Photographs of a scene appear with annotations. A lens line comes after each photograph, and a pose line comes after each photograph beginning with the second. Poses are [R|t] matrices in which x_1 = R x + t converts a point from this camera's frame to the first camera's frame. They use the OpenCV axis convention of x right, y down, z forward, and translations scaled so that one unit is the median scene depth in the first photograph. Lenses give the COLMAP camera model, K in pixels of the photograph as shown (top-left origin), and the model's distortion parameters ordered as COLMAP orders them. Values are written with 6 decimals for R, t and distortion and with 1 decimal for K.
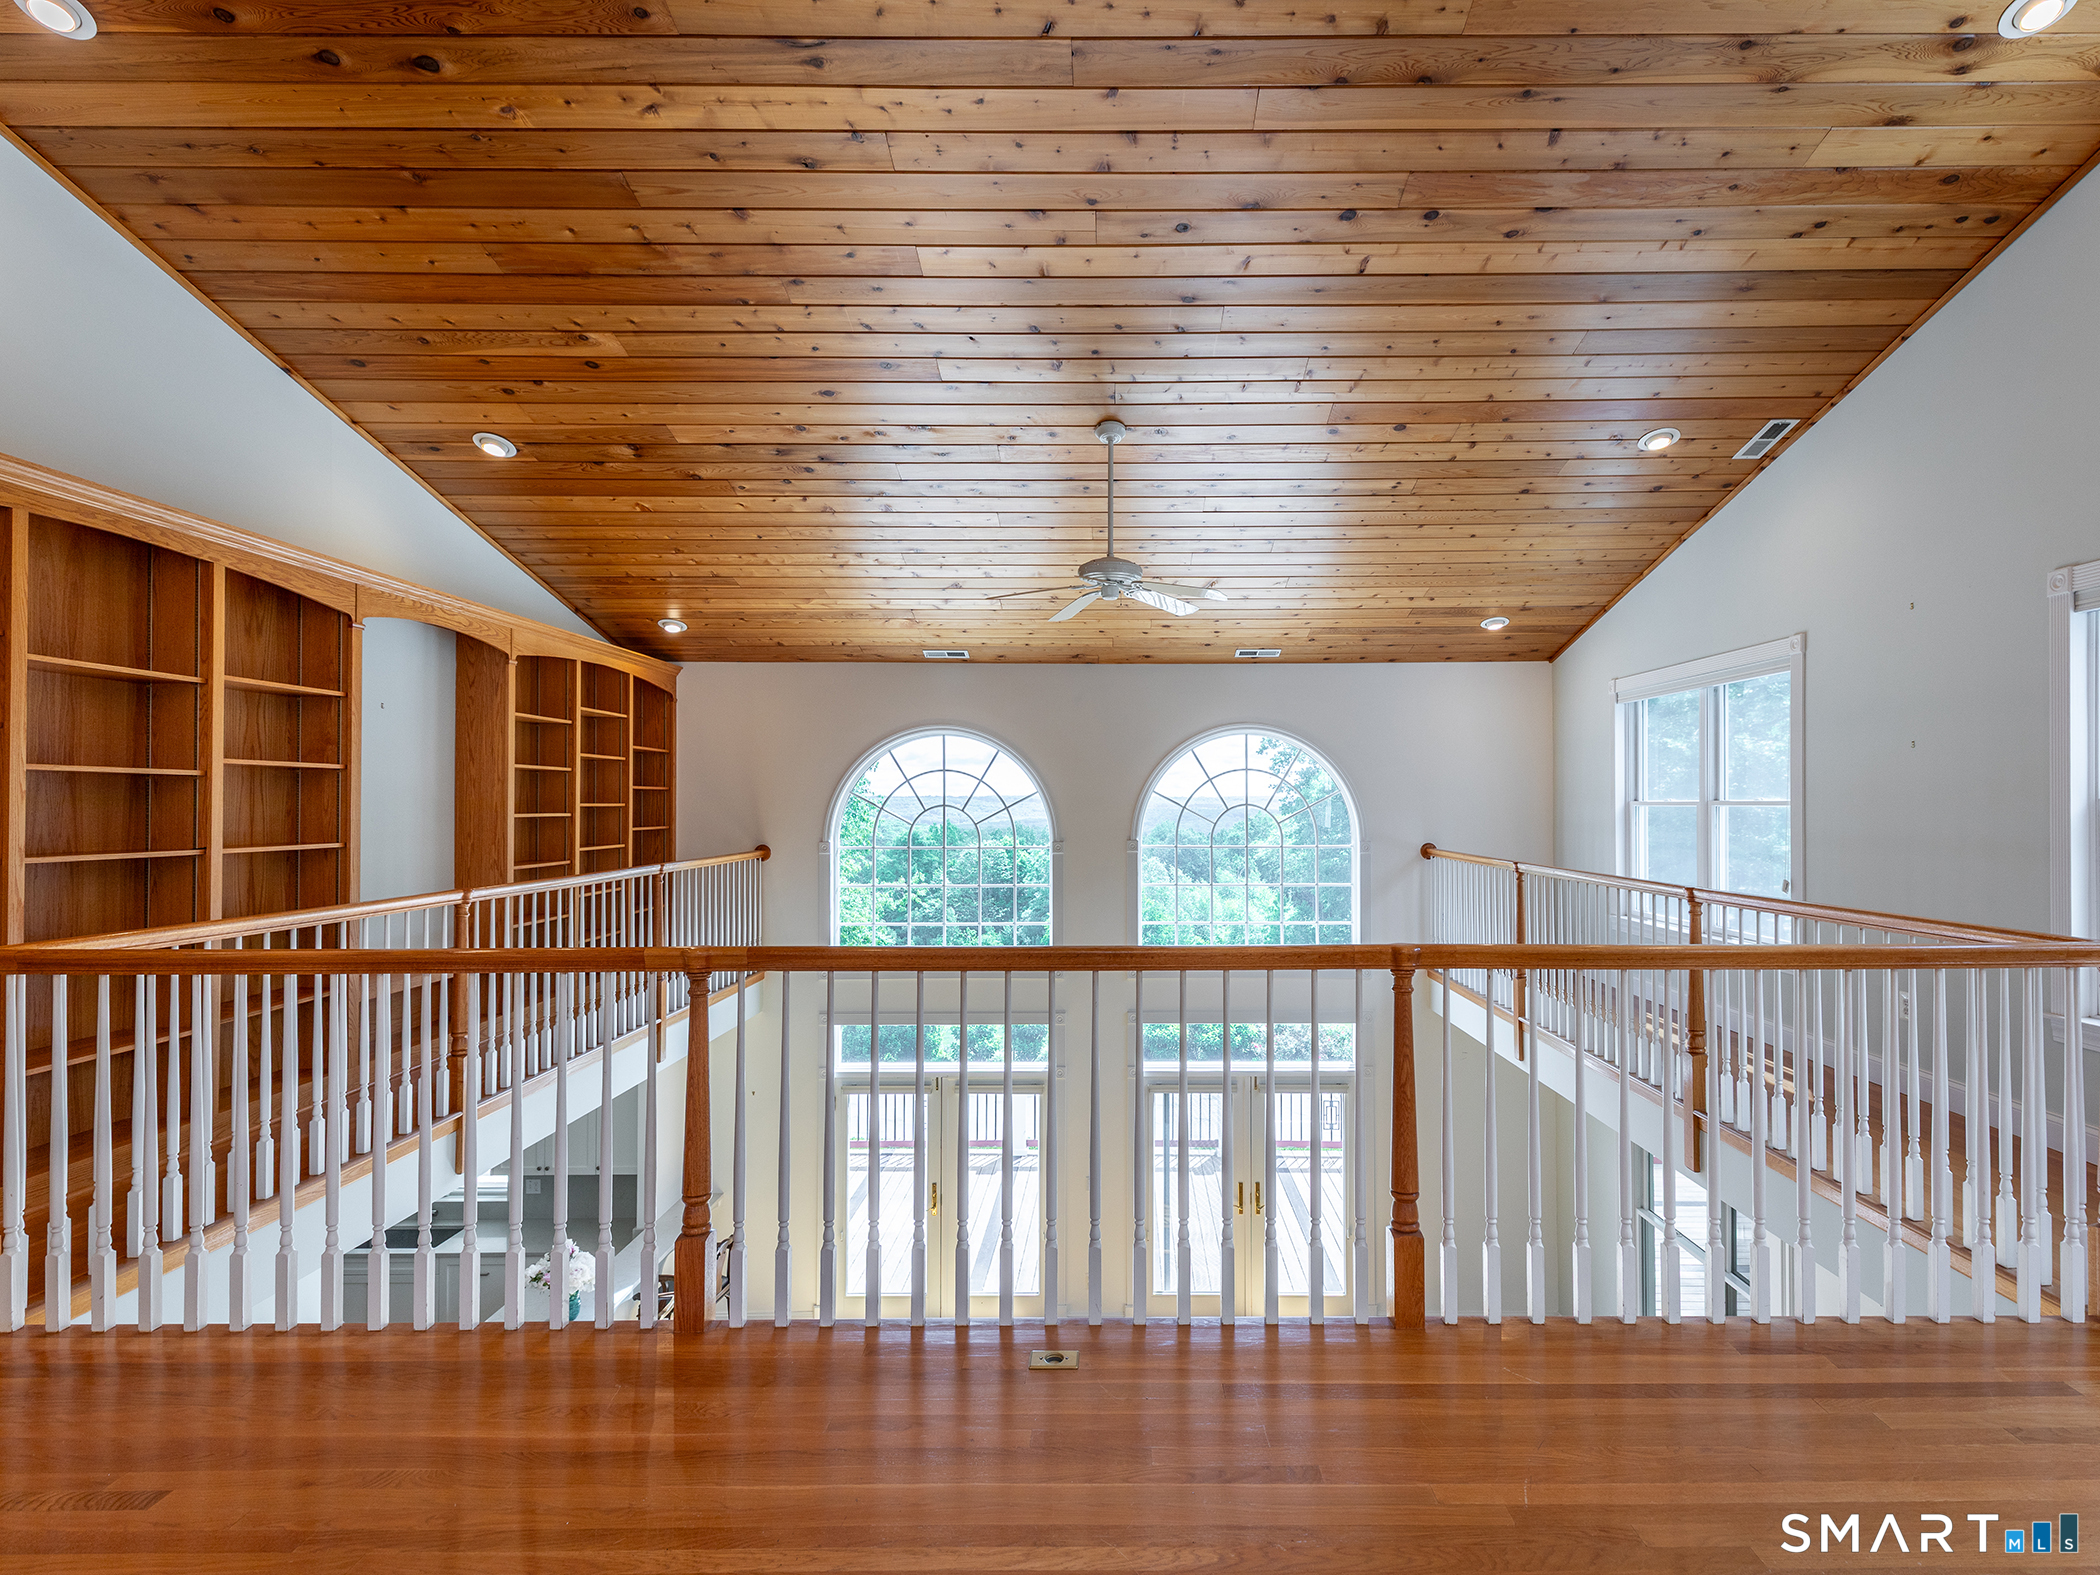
lens RADIAL K [[993.4, 0, 993.9], [0, 993.4, 788.2], [0, 0, 1]] dist [-0.000552, -0.000030]
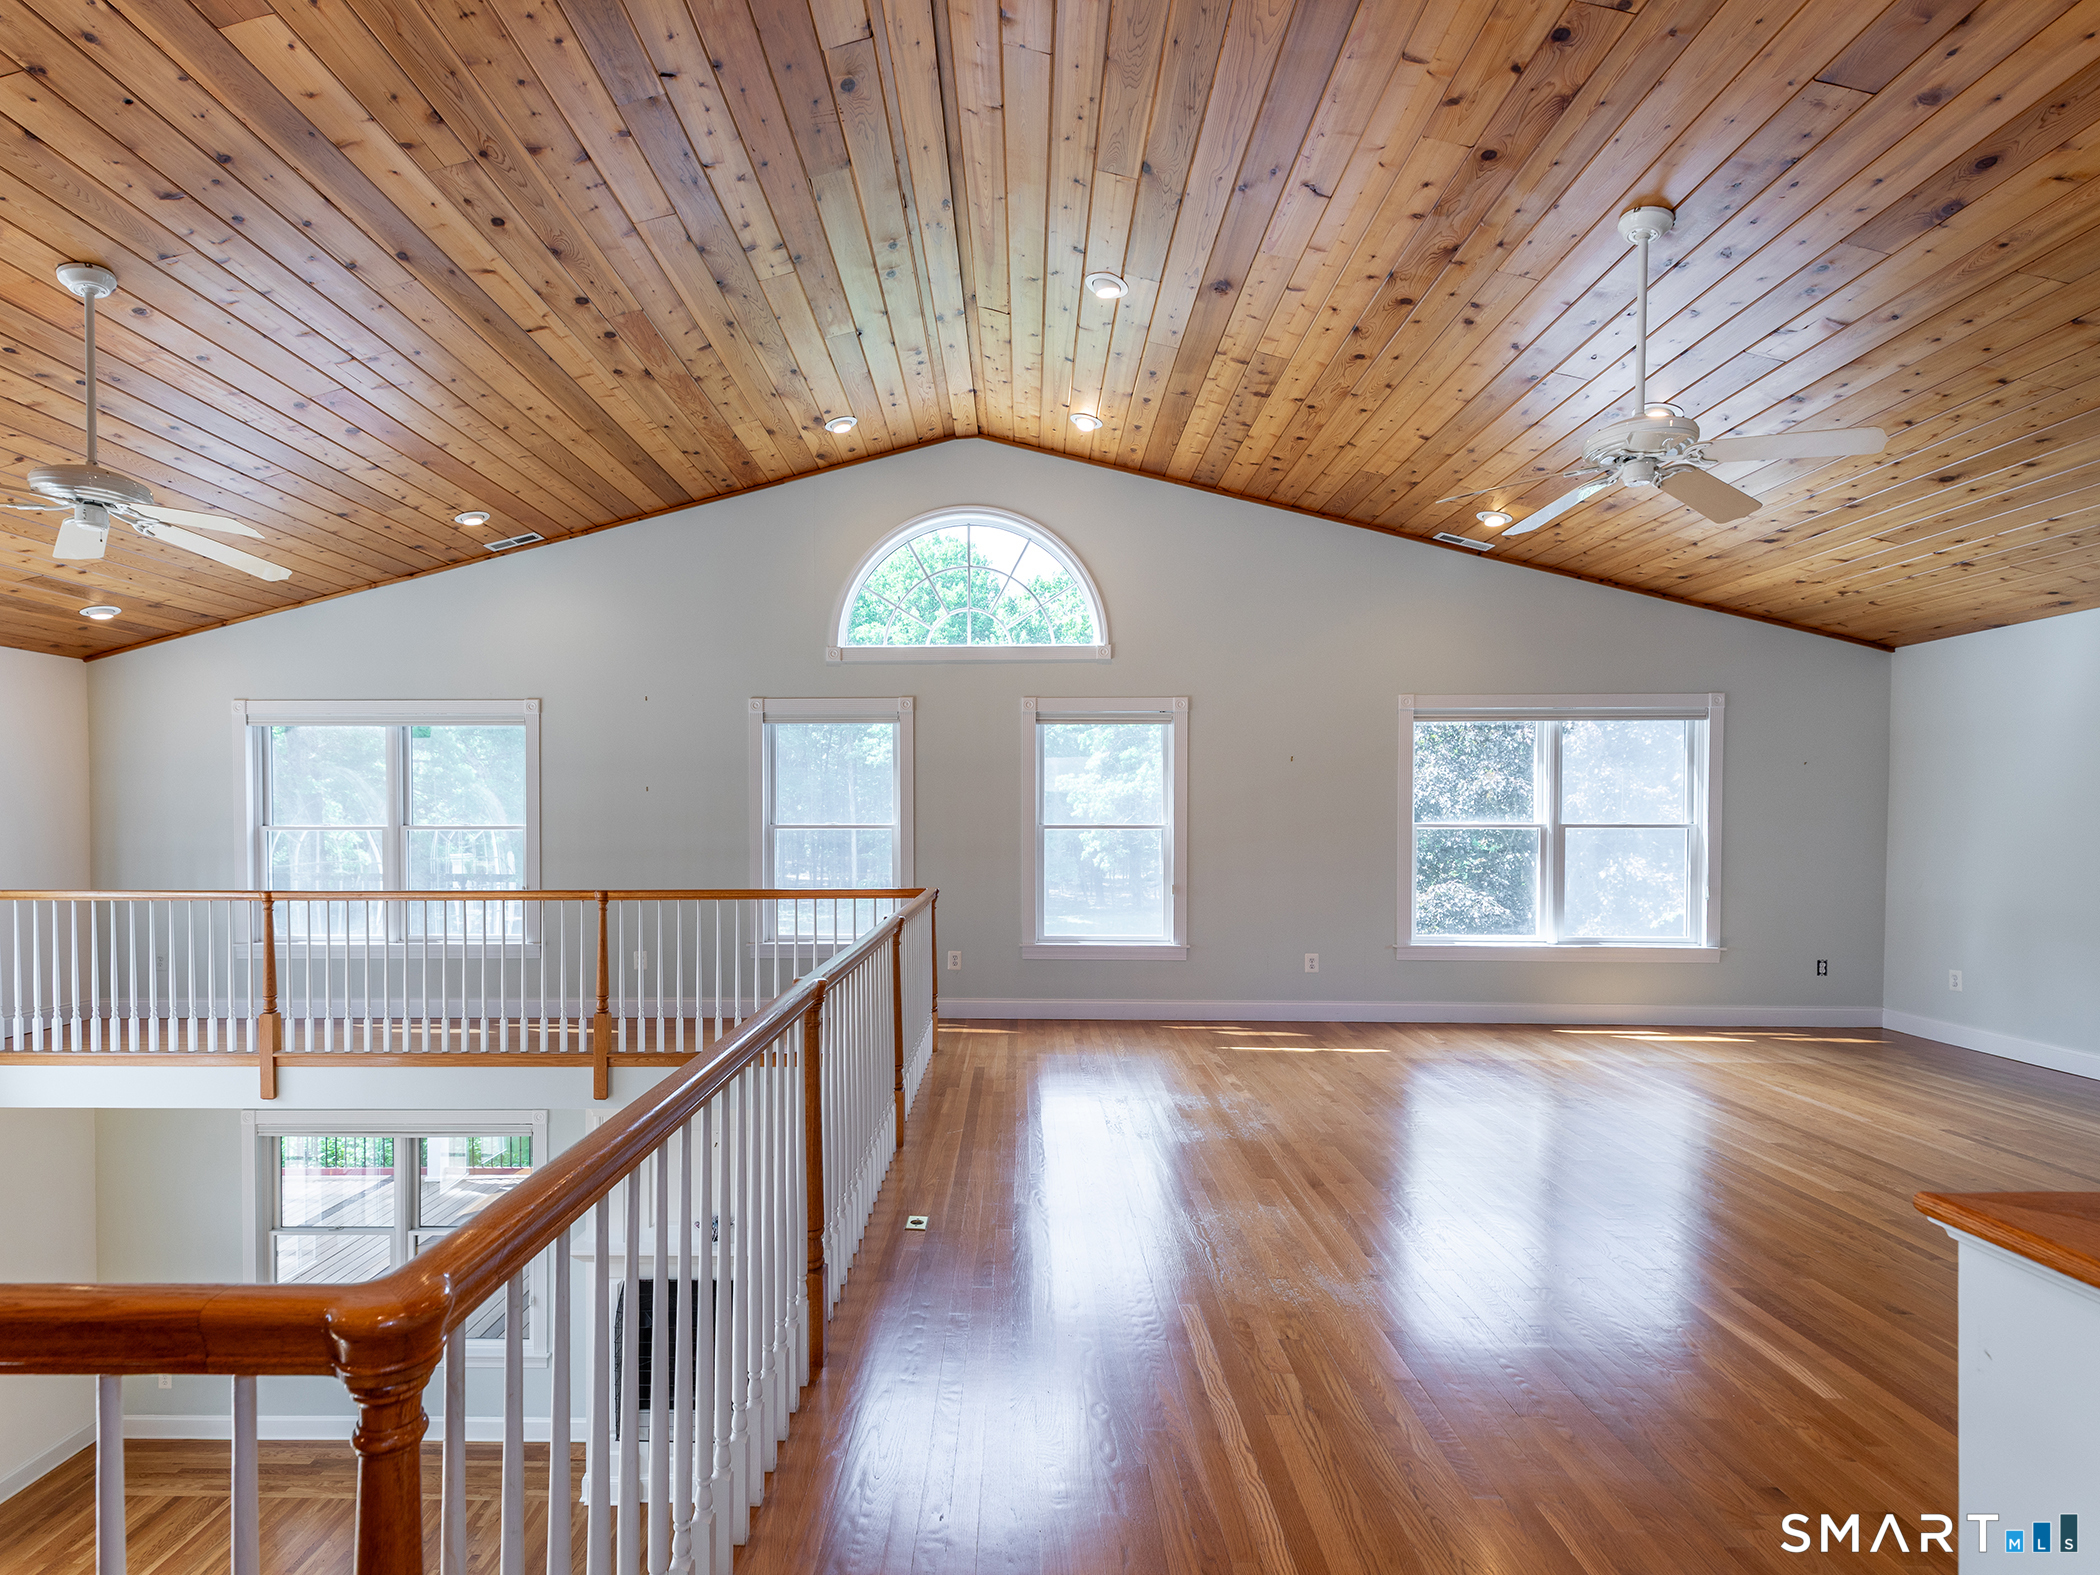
lens RADIAL K [[998.9, 0, 1048.9], [0, 998.9, 836.4], [0, 0, 1]] dist [0.000202, -0.000069]
pose [[-0.002262, -0.014127, 0.999898, -0.521841], [-0.012507, 0.999822, 0.014098, -0.000135], [-0.999919, -0.012474, -0.002438, 0.321189]]
